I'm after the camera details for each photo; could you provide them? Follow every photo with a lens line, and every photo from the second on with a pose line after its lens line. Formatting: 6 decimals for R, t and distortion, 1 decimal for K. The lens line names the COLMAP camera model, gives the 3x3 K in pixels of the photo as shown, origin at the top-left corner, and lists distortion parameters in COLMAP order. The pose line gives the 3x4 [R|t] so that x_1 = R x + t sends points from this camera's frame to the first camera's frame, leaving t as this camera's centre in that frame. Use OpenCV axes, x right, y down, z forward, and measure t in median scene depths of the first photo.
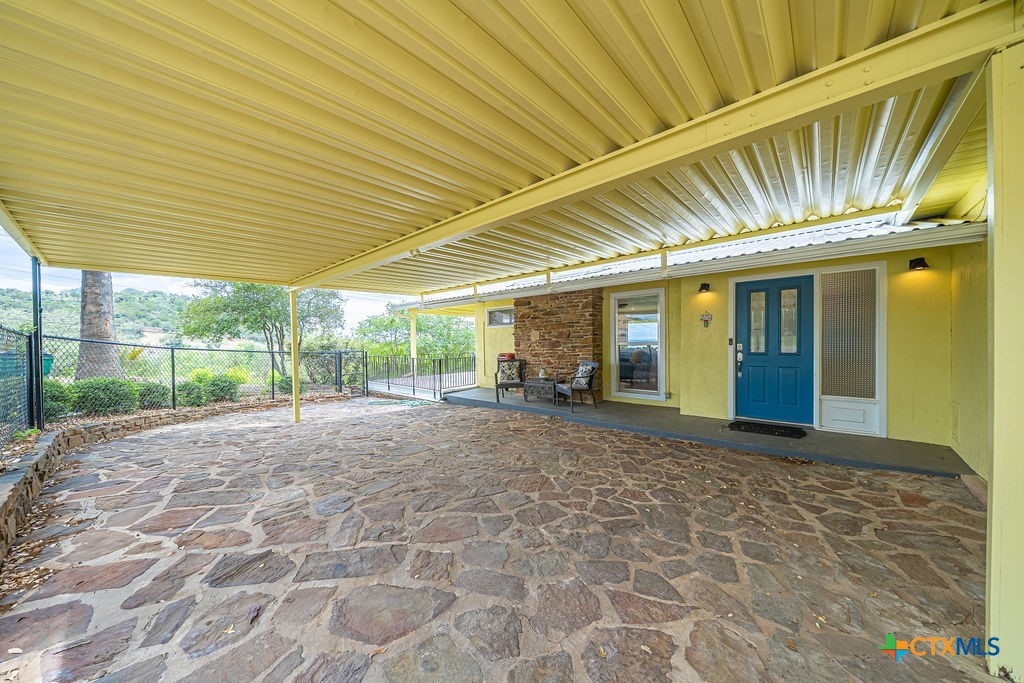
lens RADIAL K [[354.5, 0, 512.0], [0, 354.5, 341.5], [0, 0, 1]] dist [-0.000931, -0.000039]
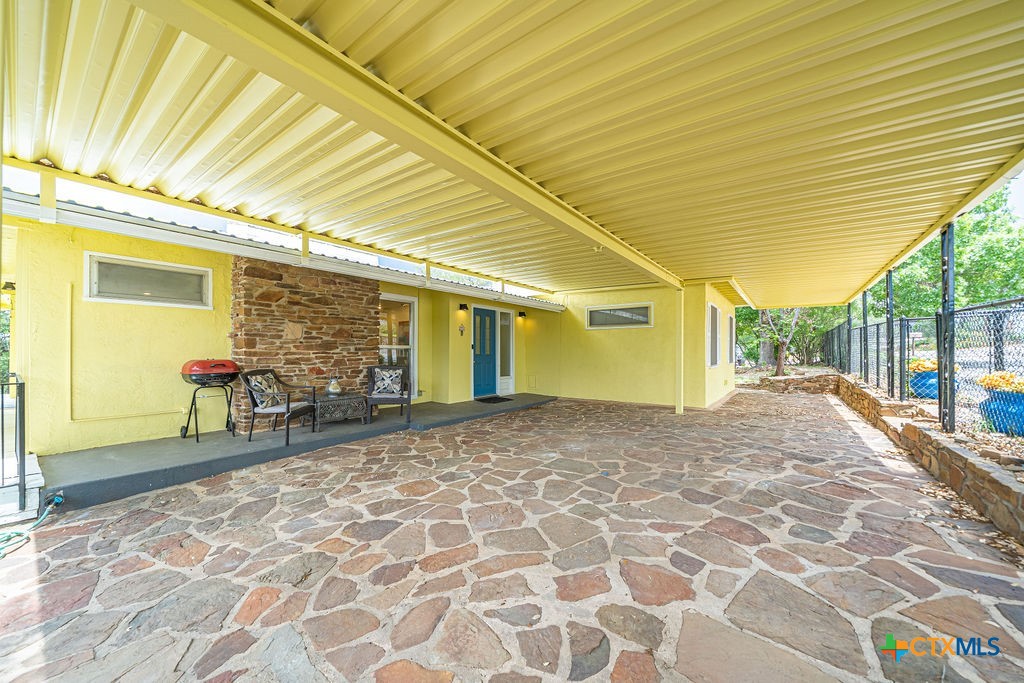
lens RADIAL K [[367.9, 0, 512.1], [0, 367.9, 354.3], [0, 0, 1]] dist [-0.001484, -0.000026]
pose [[-0.085813, 0.003974, 0.996303, -0.910723], [-0.009294, 0.999945, -0.004789, 0.036120], [-0.996268, -0.009671, -0.085772, 0.964355]]
